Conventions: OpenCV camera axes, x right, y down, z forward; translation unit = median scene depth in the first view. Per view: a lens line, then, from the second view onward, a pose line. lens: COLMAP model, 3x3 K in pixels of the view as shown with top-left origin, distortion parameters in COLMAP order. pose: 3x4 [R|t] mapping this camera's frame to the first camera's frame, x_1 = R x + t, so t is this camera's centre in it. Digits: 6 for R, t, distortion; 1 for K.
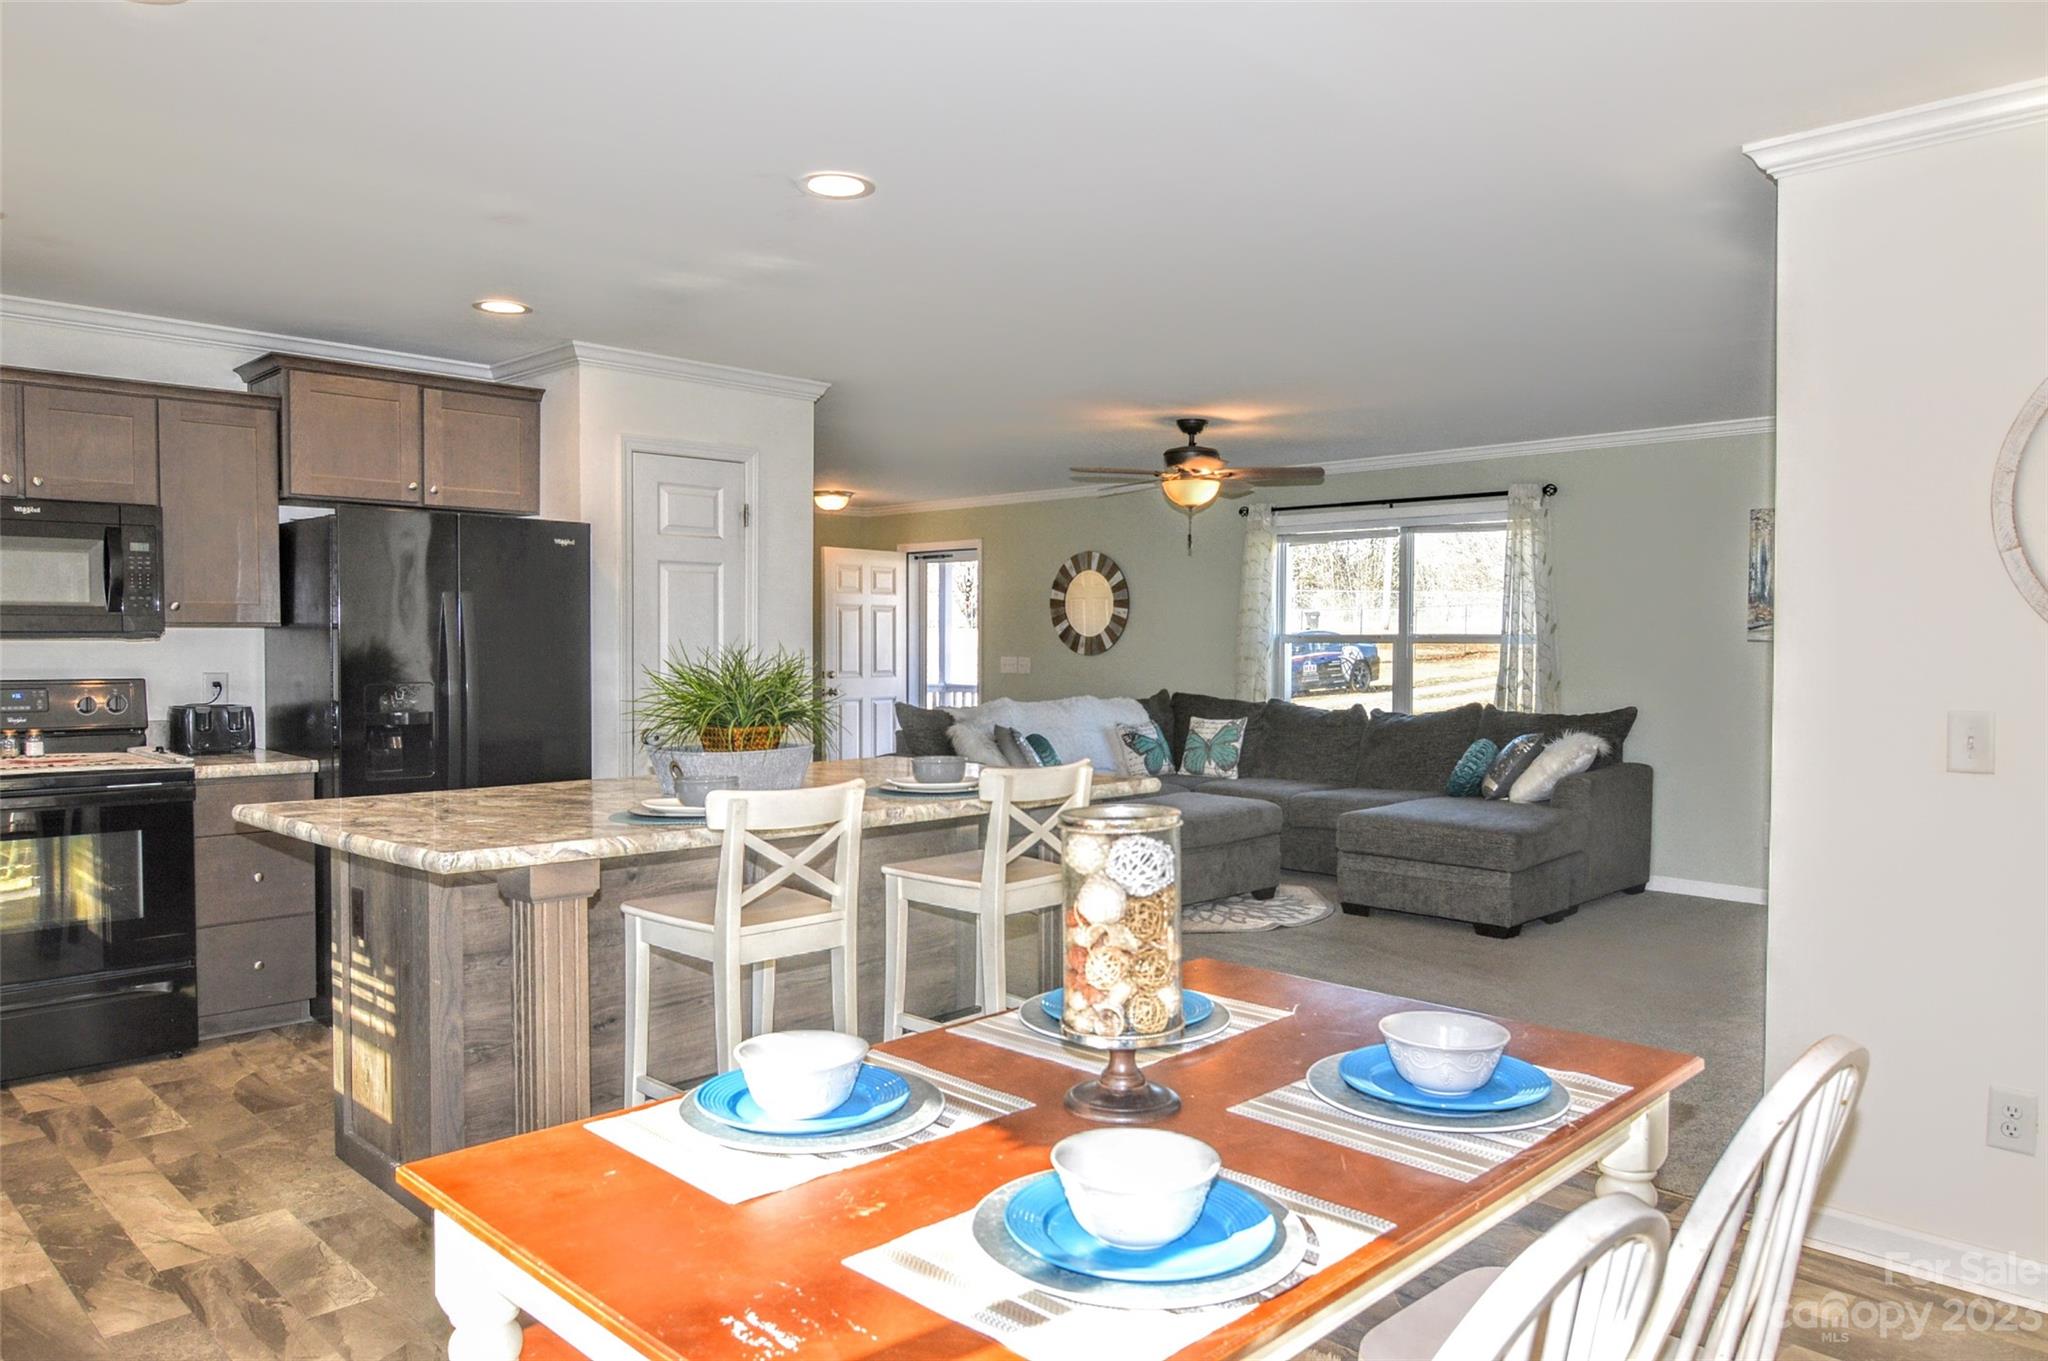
lens RADIAL K [[1411.9, 0, 1024.0], [0, 1411.9, 680.5], [0, 0, 1]] dist [-0.002273, -0.005983]
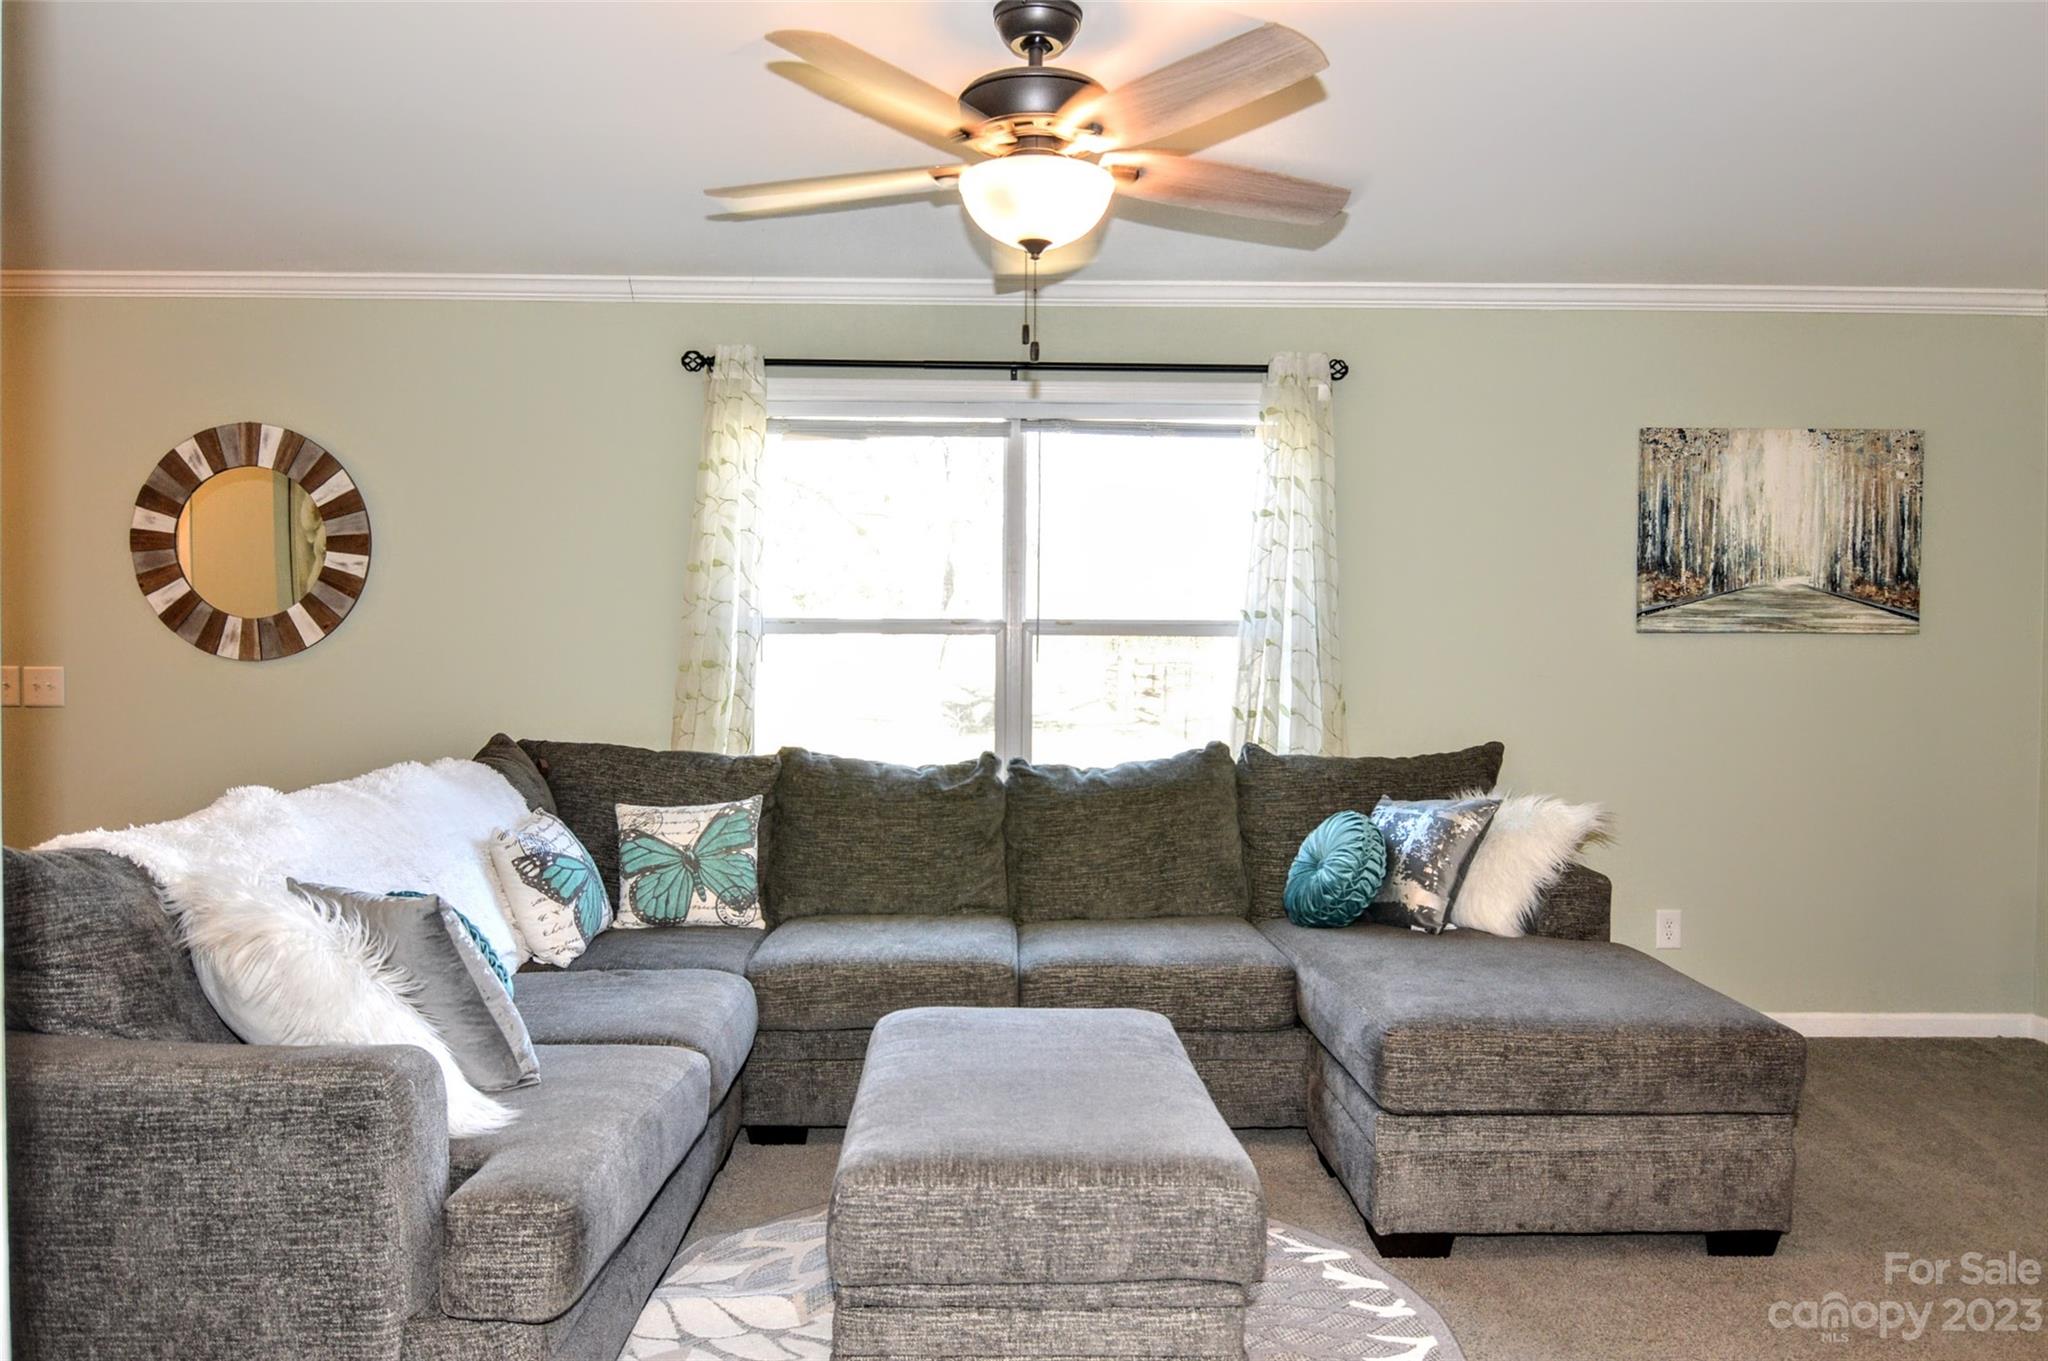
lens RADIAL K [[1409.7, 0, 1024.0], [0, 1409.7, 646.5], [0, 0, 1]] dist [-0.025883, -0.001507]
pose [[0.689099, 0.004765, 0.724651, -0.117564], [0.018549, 0.999535, -0.024212, -0.008146], [-0.724430, 0.030126, 0.688690, 0.599785]]
